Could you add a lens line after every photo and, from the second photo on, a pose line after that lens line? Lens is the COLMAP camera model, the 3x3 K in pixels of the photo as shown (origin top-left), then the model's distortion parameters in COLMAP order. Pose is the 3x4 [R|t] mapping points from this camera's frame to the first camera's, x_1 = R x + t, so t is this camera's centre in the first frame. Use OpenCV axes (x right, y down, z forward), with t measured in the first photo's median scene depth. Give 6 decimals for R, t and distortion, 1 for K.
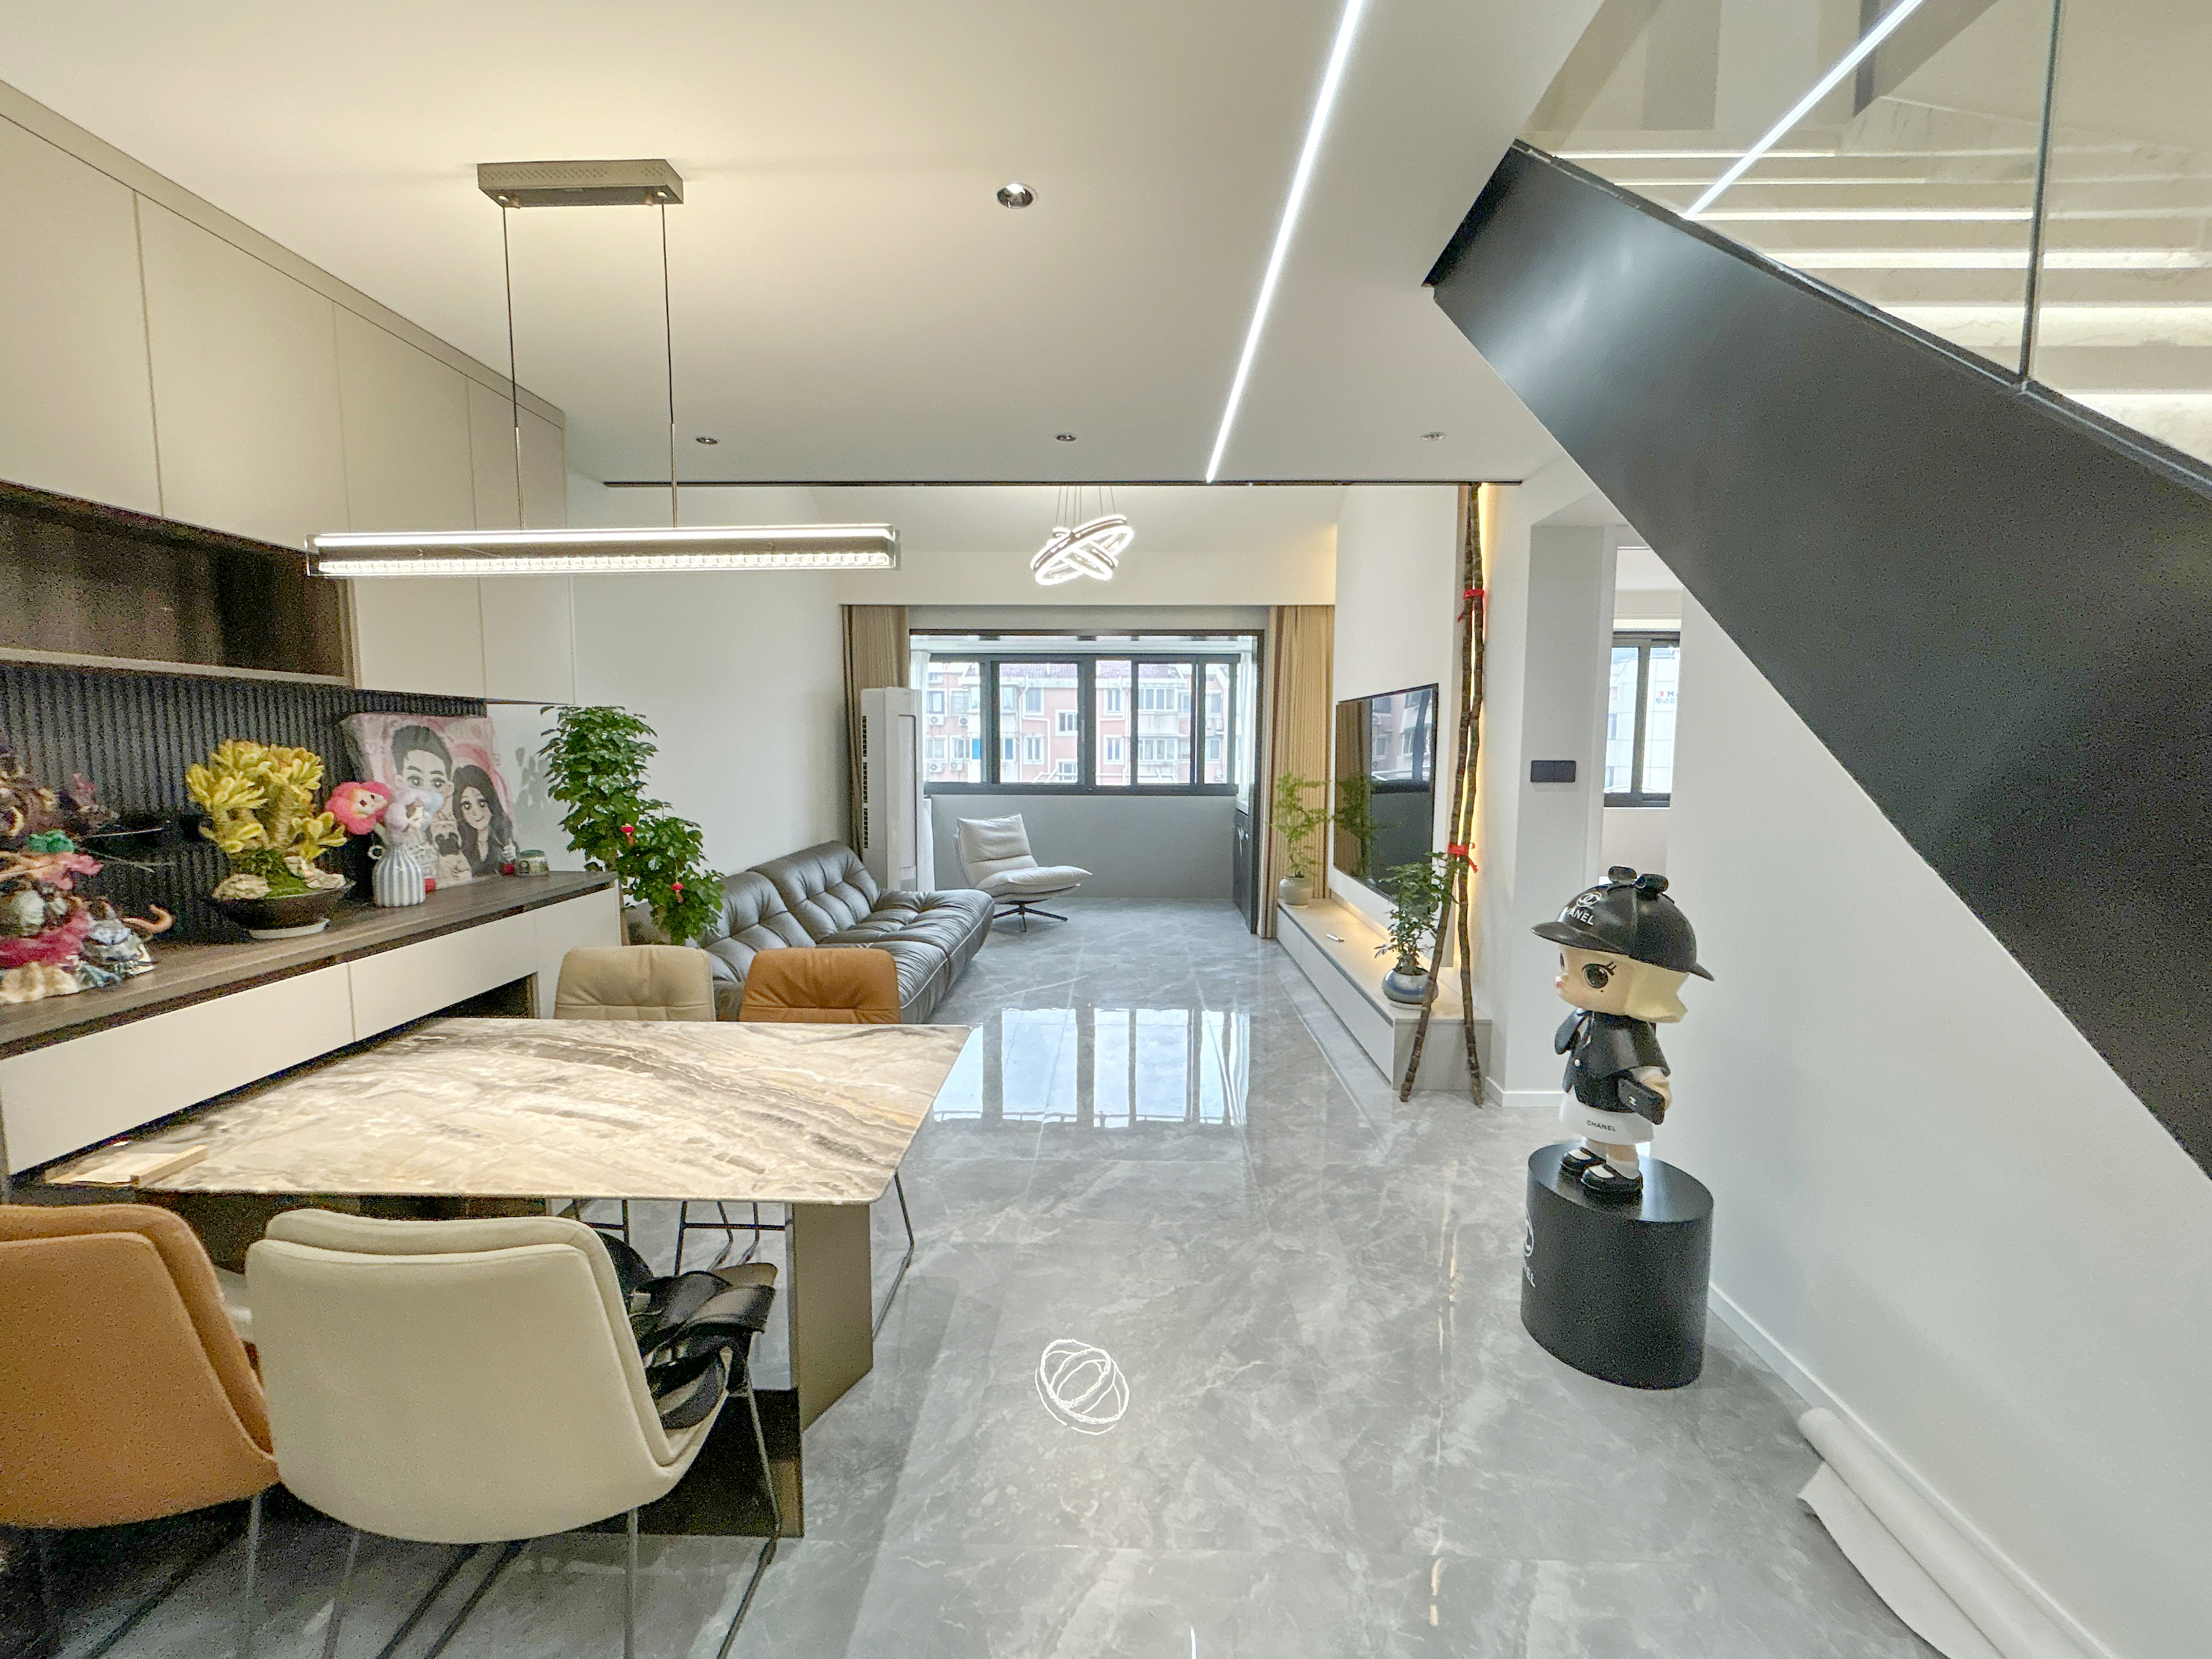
lens RADIAL K [[908.0, 0, 1106.0], [0, 908.0, 829.5], [0, 0, 1]] dist [-0.001057, -0.000203]
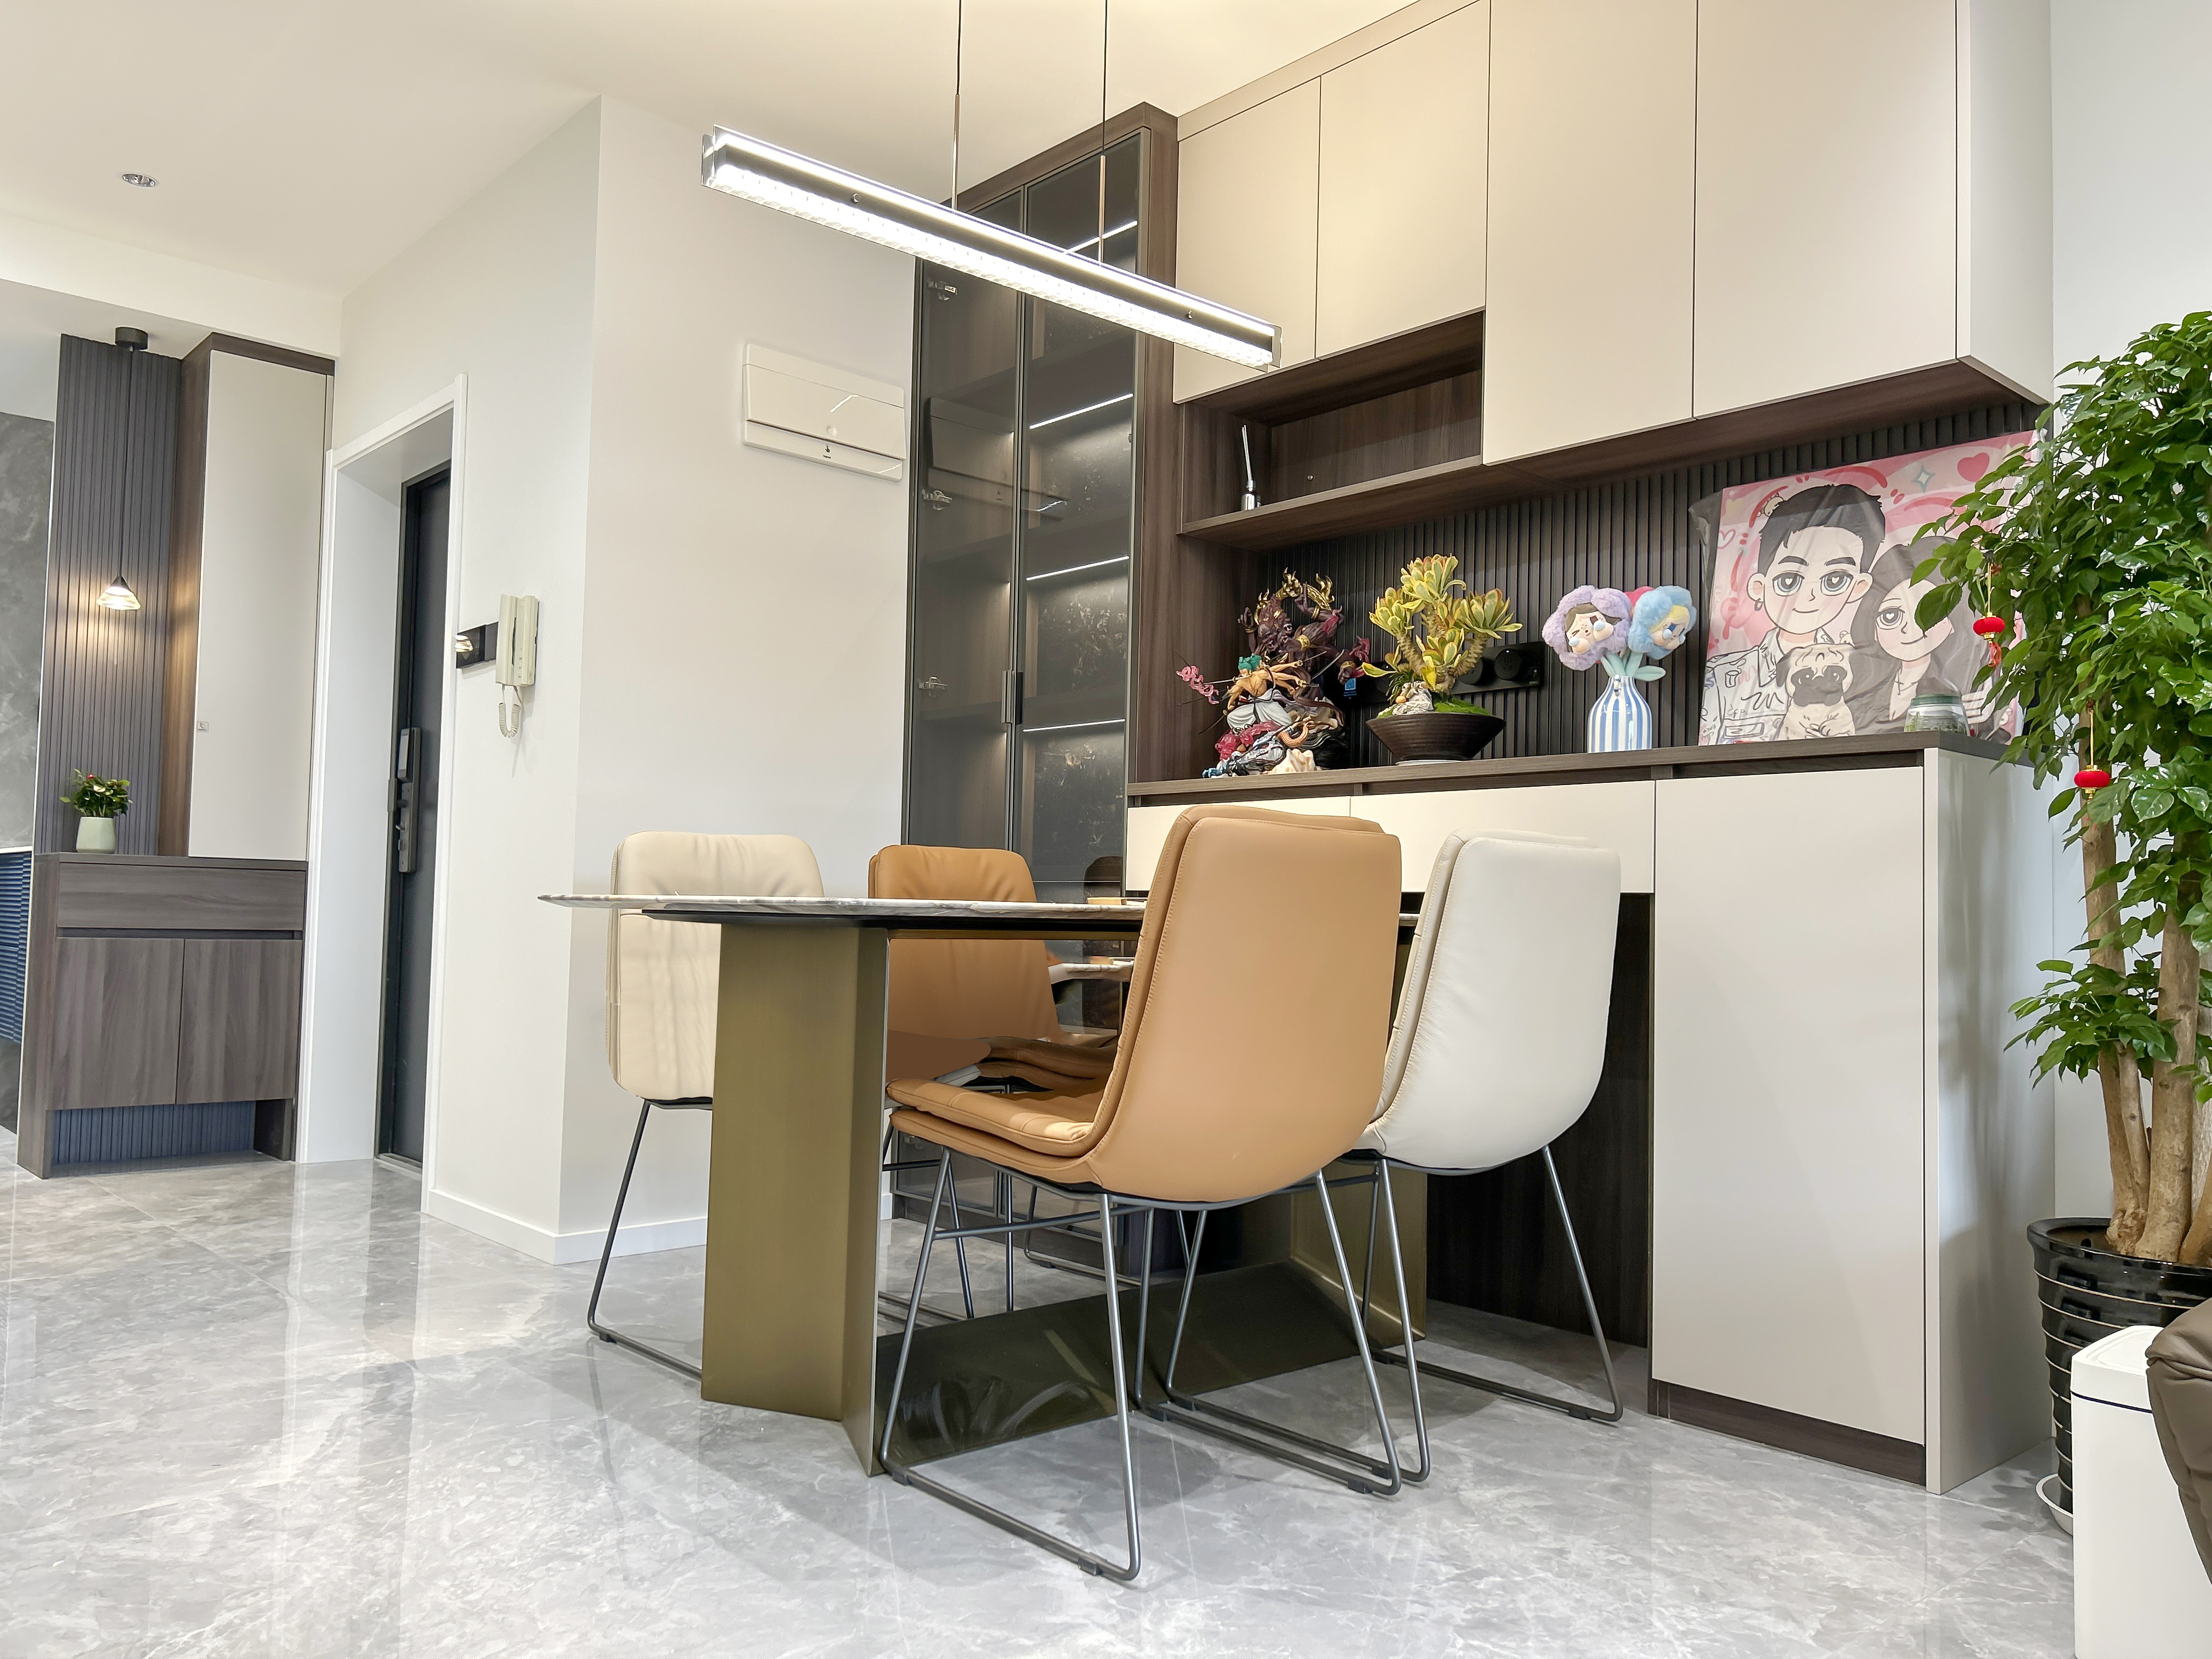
lens RADIAL K [[1648.7, 0, 1073.5], [0, 1648.7, 842.9], [0, 0, 1]] dist [0.012292, -0.000529]
pose [[-0.735002, -0.050362, -0.676192, 0.348561], [-0.091235, 0.995515, 0.025025, 0.152905], [0.671899, 0.080086, -0.736300, 1.725714]]
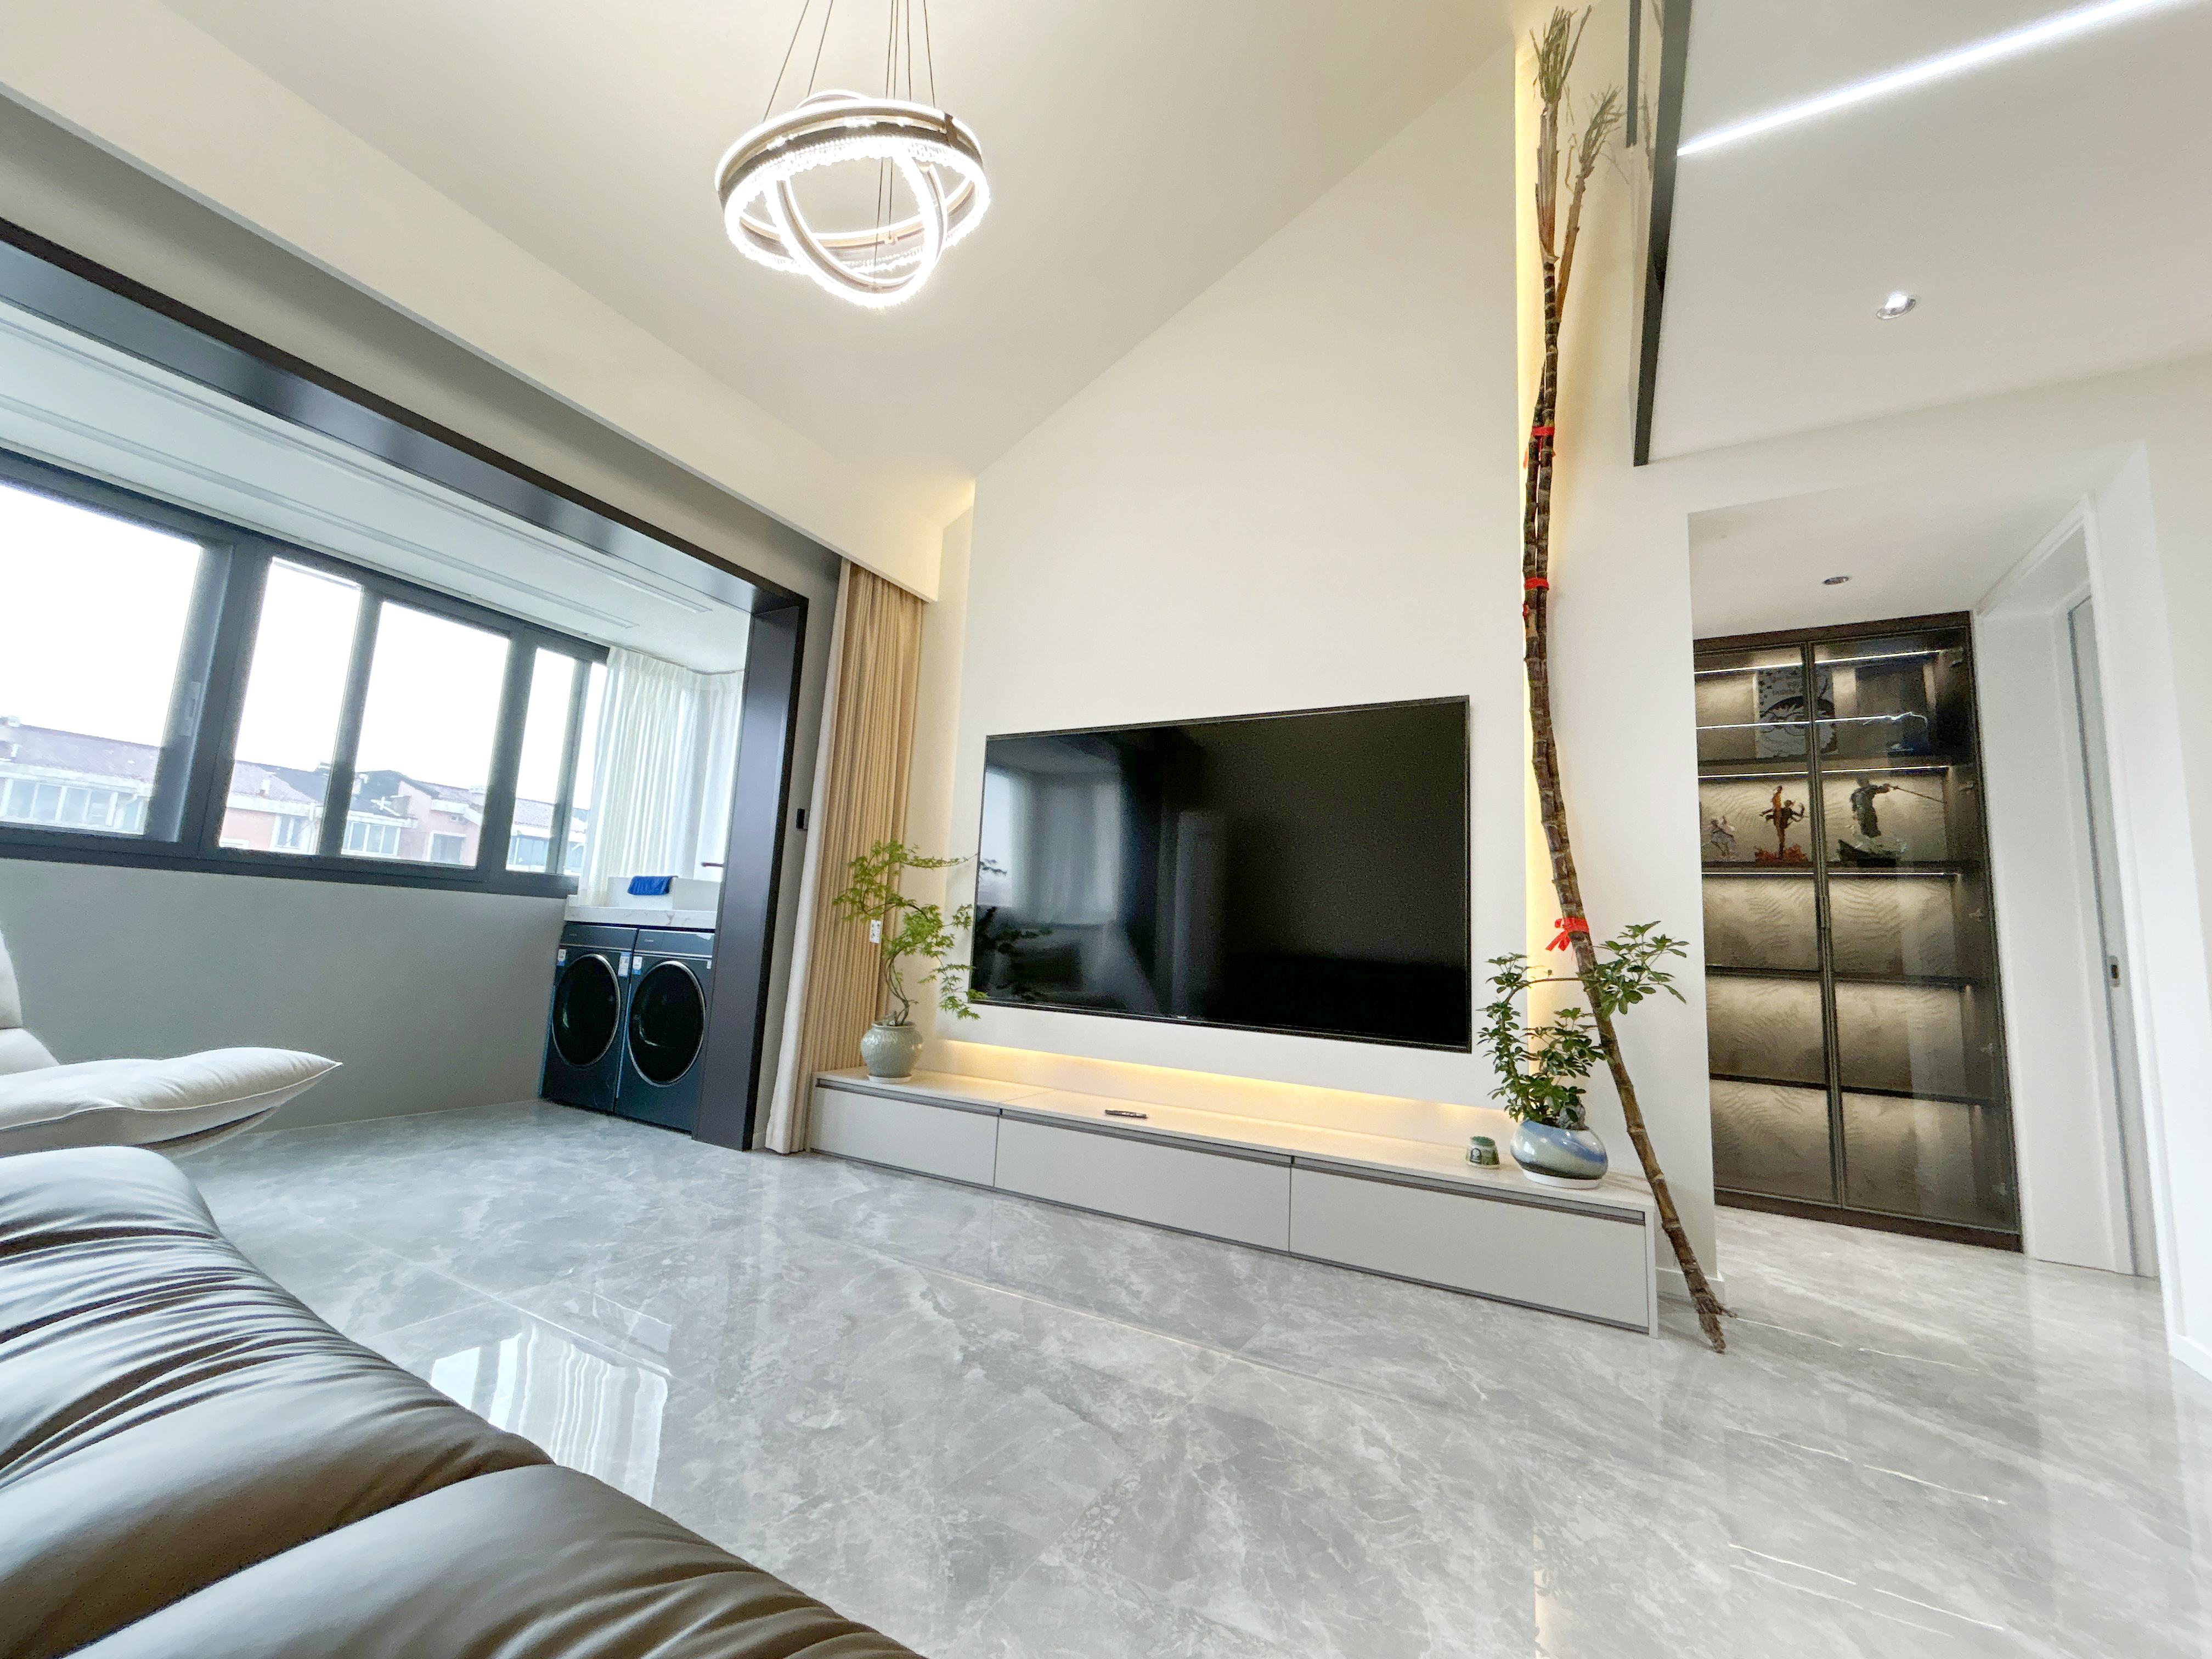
lens RADIAL K [[886.0, 0, 1106.0], [0, 886.0, 829.5], [0, 0, 1]] dist [-0.001472, -0.000609]
pose [[0.468314, 0.140730, 0.872283, -0.627860], [0.031334, 0.983968, -0.175572, 0.089060], [-0.883006, 0.109555, 0.456397, 1.791633]]
